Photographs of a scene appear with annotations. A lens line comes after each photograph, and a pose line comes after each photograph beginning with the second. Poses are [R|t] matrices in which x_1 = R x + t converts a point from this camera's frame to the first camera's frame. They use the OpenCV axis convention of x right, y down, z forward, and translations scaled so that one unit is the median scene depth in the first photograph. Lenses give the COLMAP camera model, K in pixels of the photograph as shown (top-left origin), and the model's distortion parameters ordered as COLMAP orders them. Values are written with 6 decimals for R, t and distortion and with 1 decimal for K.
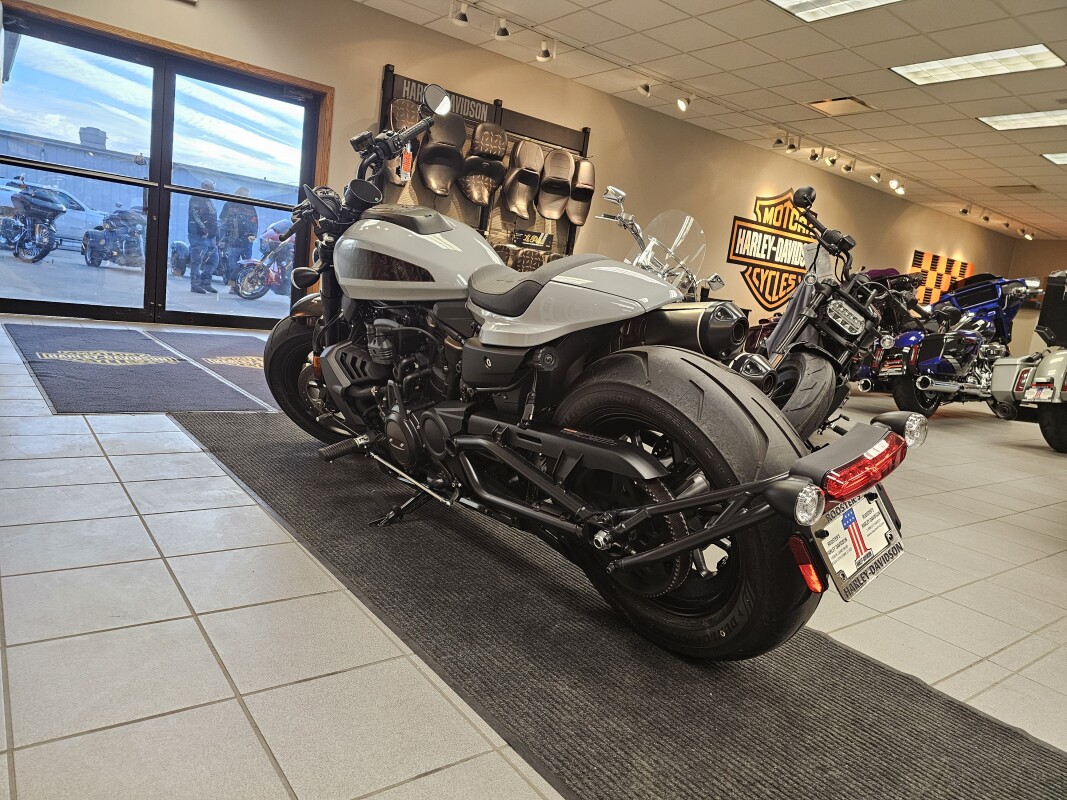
lens RADIAL K [[728.2, 0, 517.0], [0, 728.2, 398.3], [0, 0, 1]] dist [0.026145, -0.022314]
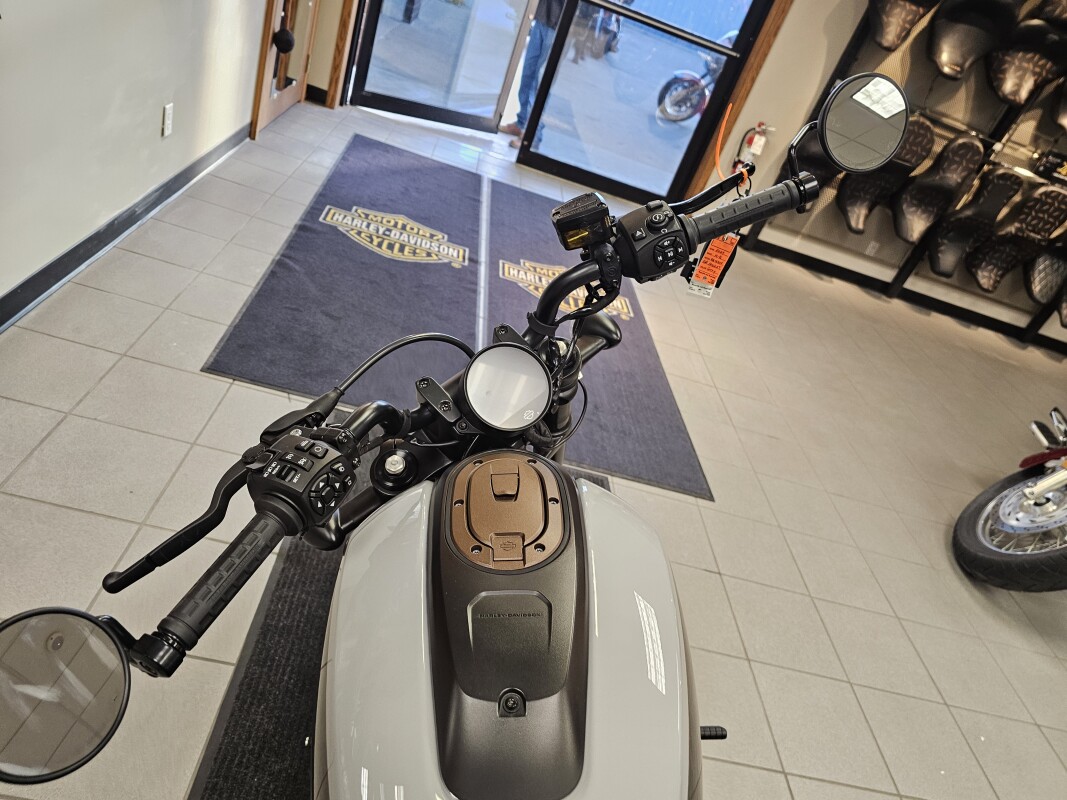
lens RADIAL K [[742.3, 0, 509.8], [0, 742.3, 412.8], [0, 0, 1]] dist [0.011498, -0.009951]
pose [[0.802794, 0.426233, -0.416951, -0.014210], [-0.299007, 0.892782, 0.336951, -0.115314], [0.515865, -0.145831, 0.844166, 0.197440]]
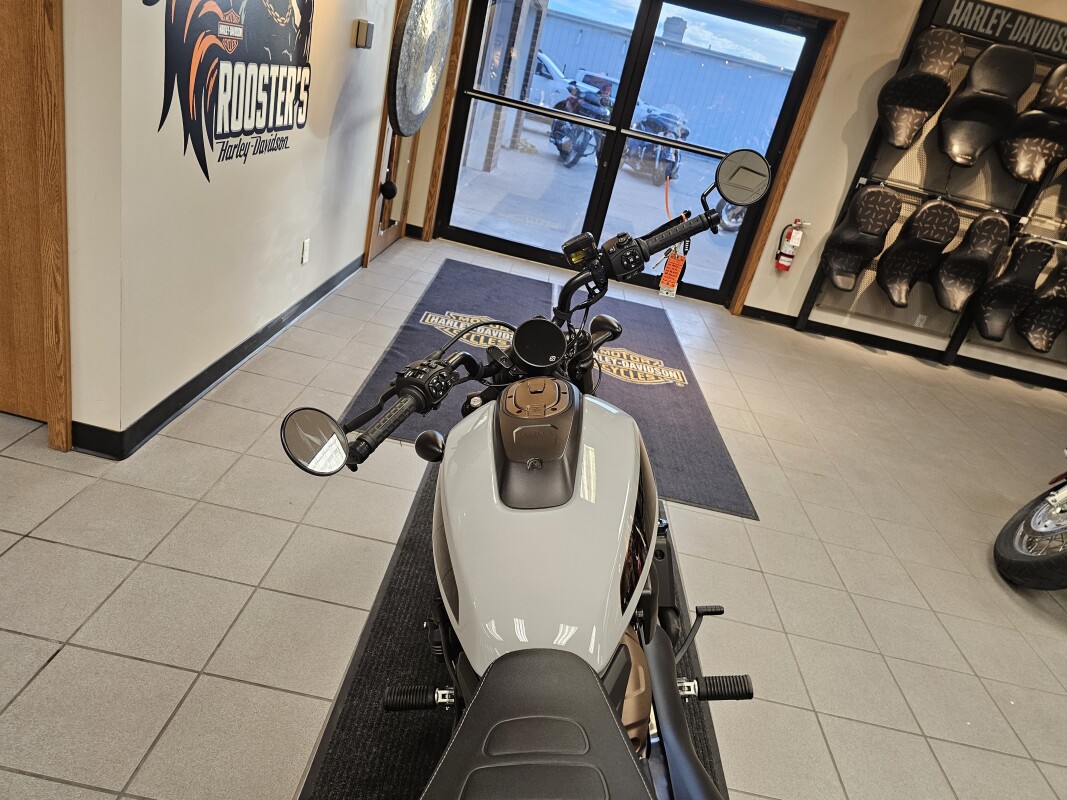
lens RADIAL K [[728.2, 0, 517.0], [0, 728.2, 398.3], [0, 0, 1]] dist [0.026145, -0.022314]
pose [[0.765582, 0.295793, -0.571307, 0.040948], [-0.218312, 0.954788, 0.201790, -0.104072], [0.605165, -0.029763, 0.795544, 0.142715]]
